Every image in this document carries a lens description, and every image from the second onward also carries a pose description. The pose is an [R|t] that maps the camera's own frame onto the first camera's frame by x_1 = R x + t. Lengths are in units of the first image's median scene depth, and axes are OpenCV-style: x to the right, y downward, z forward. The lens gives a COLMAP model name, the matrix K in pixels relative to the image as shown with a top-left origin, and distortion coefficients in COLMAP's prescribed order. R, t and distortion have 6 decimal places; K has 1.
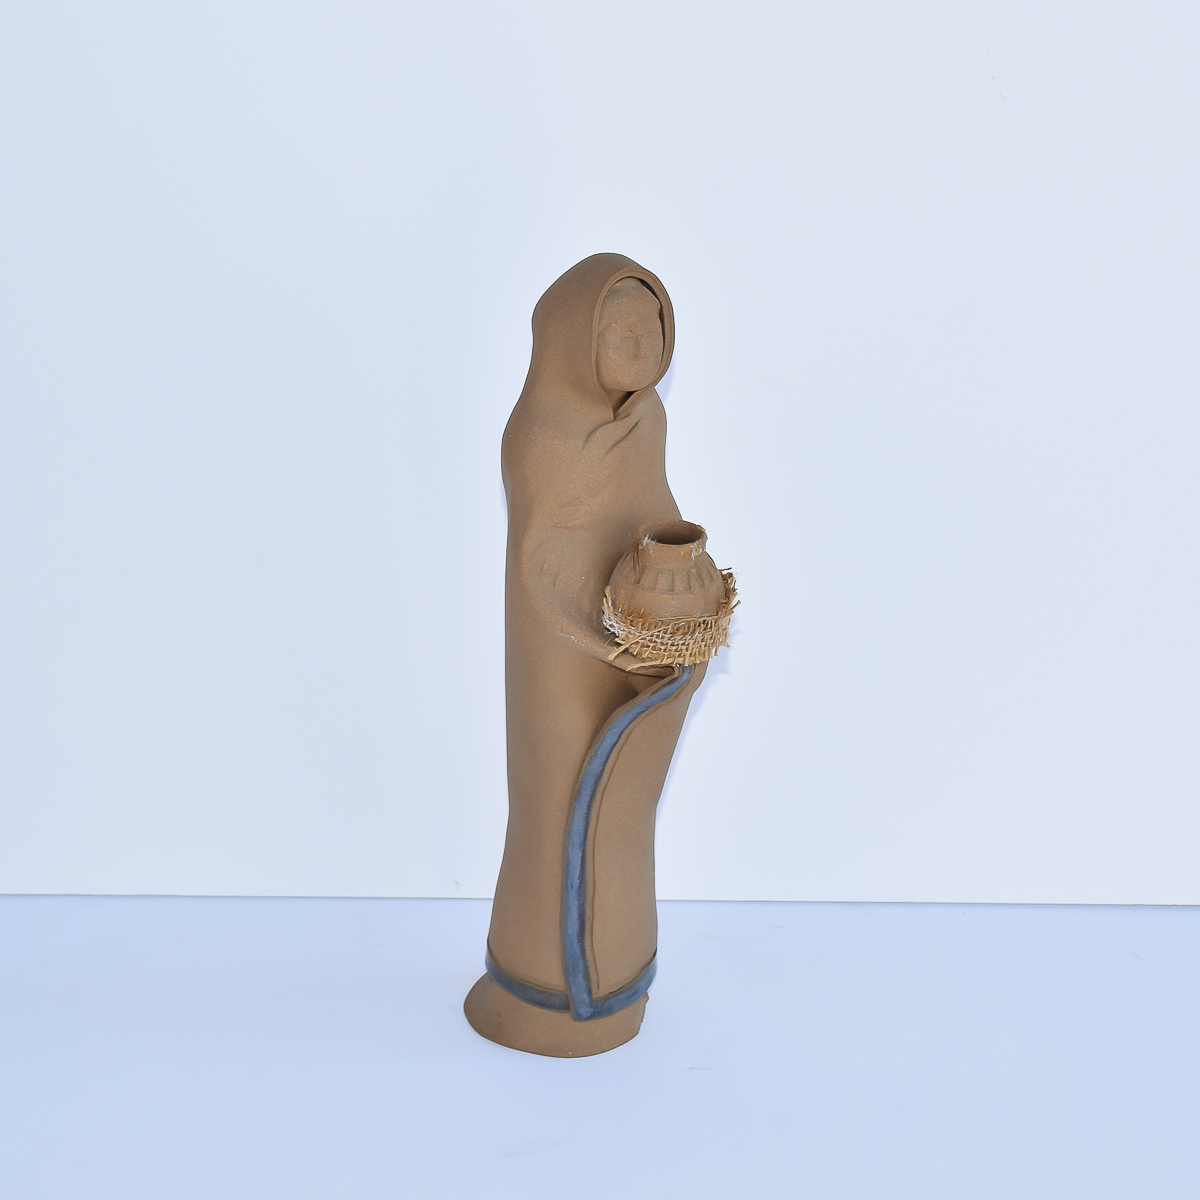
lens RADIAL K [[3337.5, 0, 599.4], [0, 3337.5, 599.4], [0, 0, 1]] dist [-0.260588, 0.000000]
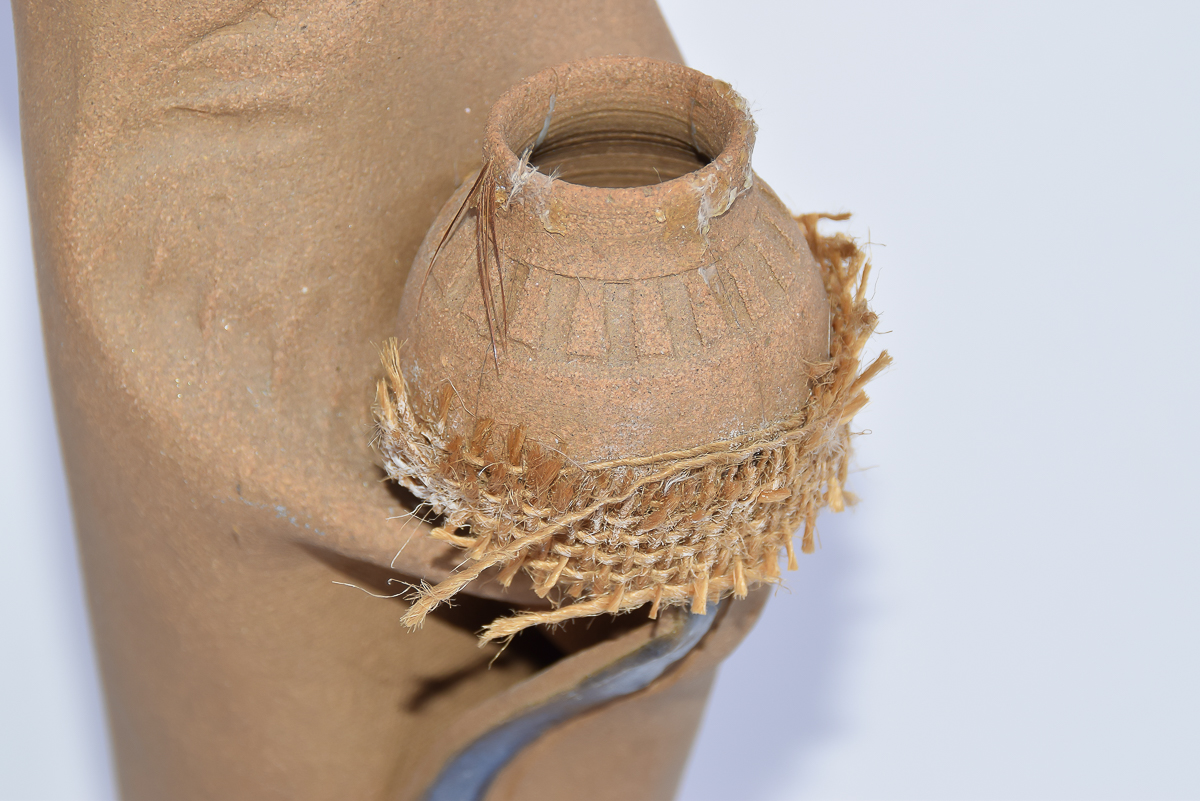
lens RADIAL K [[4566.4, 0, 596.7], [0, 4566.4, 402.5], [0, 0, 1]] dist [0.367592, 0.000000]
pose [[0.998427, -0.053847, -0.015608, 0.024135], [0.055803, 0.981320, 0.184112, -0.064448], [0.005403, -0.184694, 0.982781, 0.634413]]
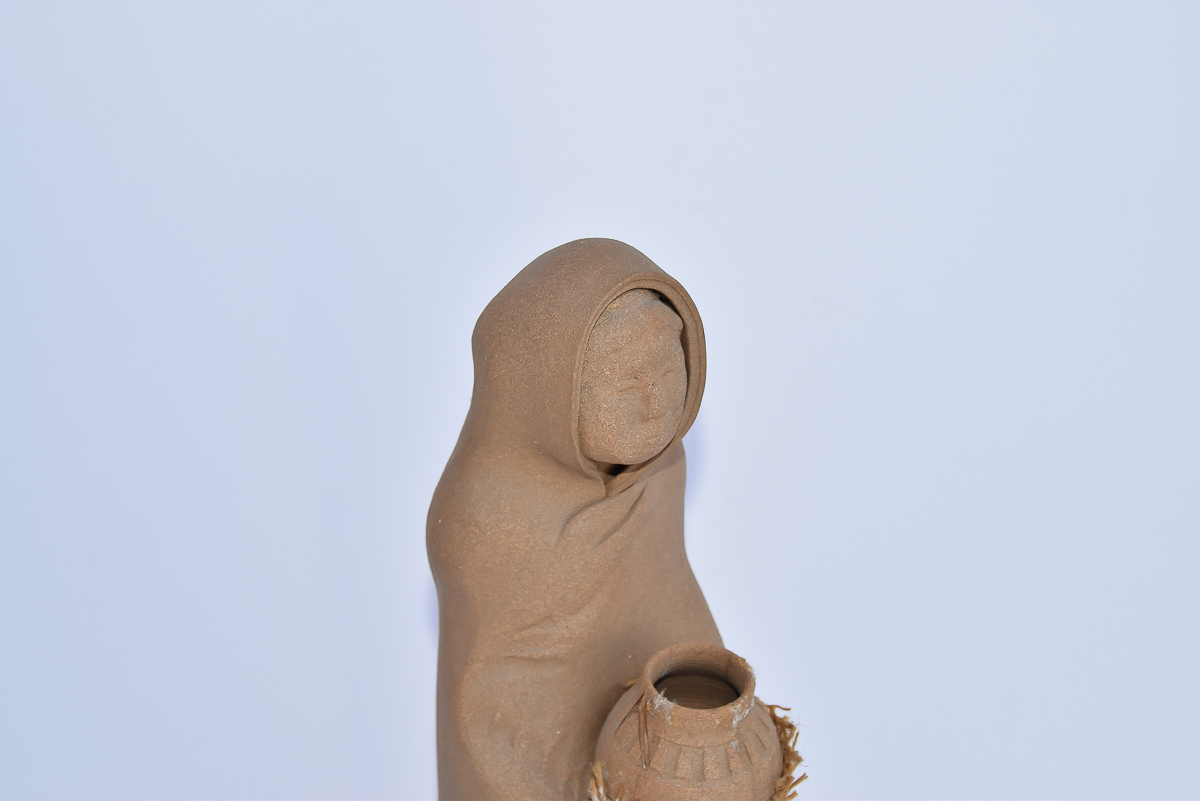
lens RADIAL K [[2637.7, 0, 598.0], [0, 2637.7, 398.6], [0, 0, 1]] dist [0.192038, 0.000000]
pose [[0.999790, -0.007053, 0.019246, -0.006432], [0.003980, 0.987863, 0.155278, -0.147236], [-0.020108, -0.155169, 0.987683, 0.513414]]
